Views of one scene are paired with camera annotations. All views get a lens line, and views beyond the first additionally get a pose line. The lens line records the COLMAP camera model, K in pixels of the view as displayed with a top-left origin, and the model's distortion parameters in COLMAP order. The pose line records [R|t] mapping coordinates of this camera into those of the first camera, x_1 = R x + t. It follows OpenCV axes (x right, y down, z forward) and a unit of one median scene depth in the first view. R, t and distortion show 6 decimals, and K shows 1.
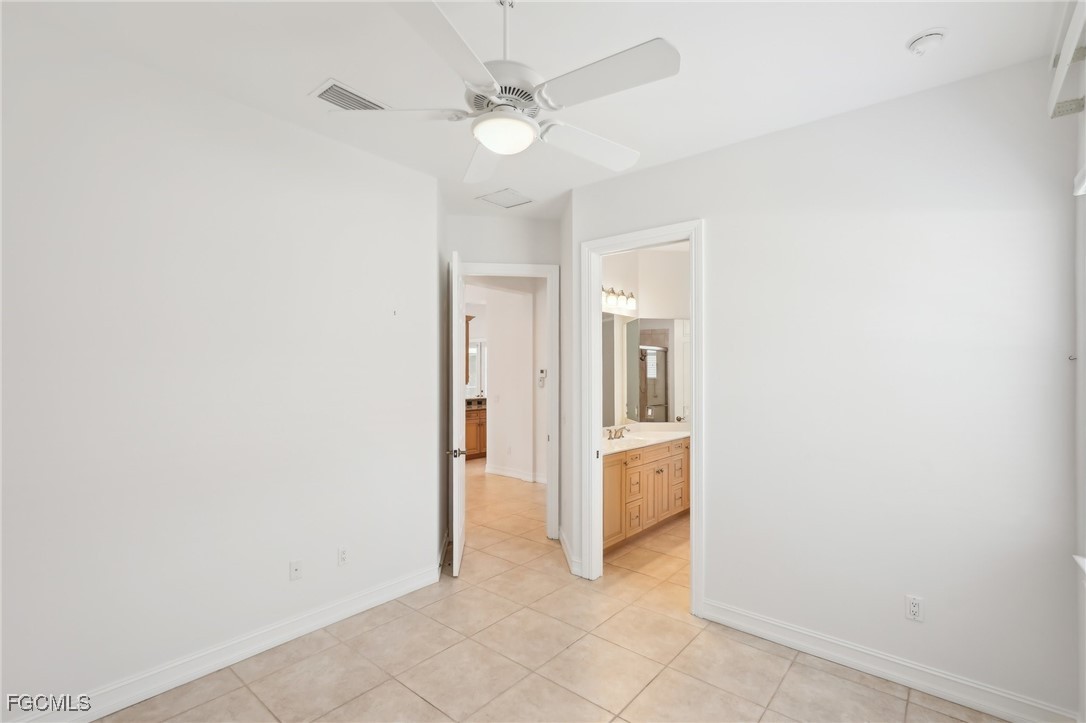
lens RADIAL K [[496.2, 0, 534.9], [0, 496.2, 360.2], [0, 0, 1]] dist [-0.005728, 0.002414]
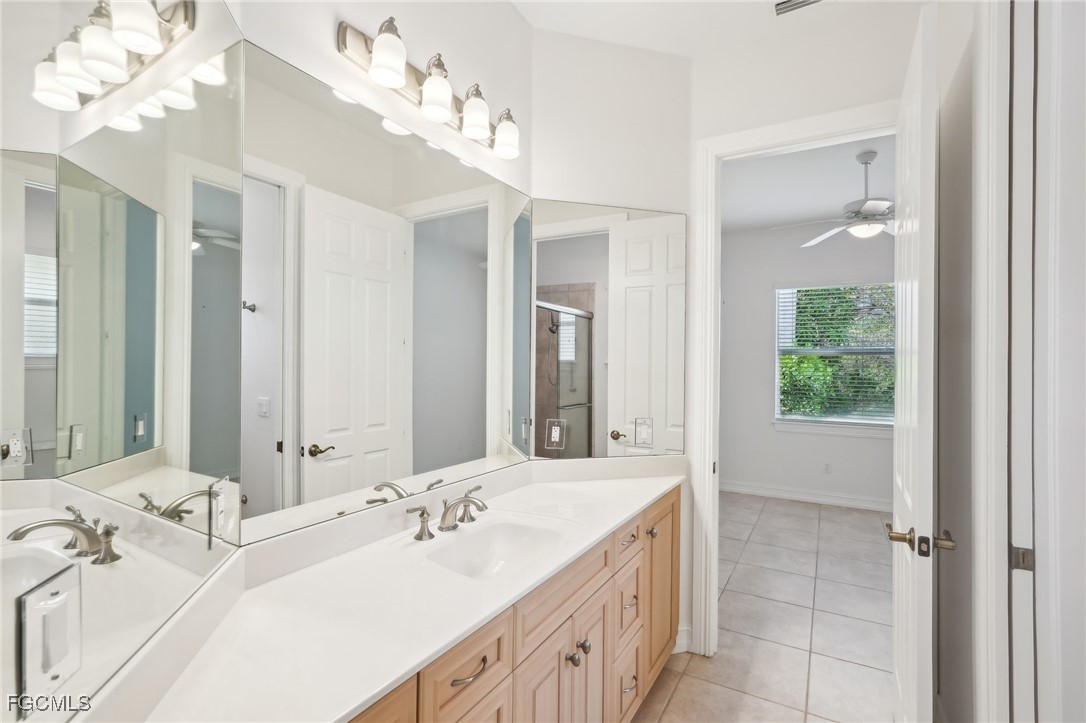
lens RADIAL K [[496.2, 0, 536.8], [0, 496.2, 361.6], [0, 0, 1]] dist [-0.005728, 0.002414]
pose [[0.986974, 0.008363, 0.160665, 0.100265], [-0.011836, 0.999716, 0.020671, 0.024667], [-0.160446, -0.022303, 0.986793, 0.401501]]
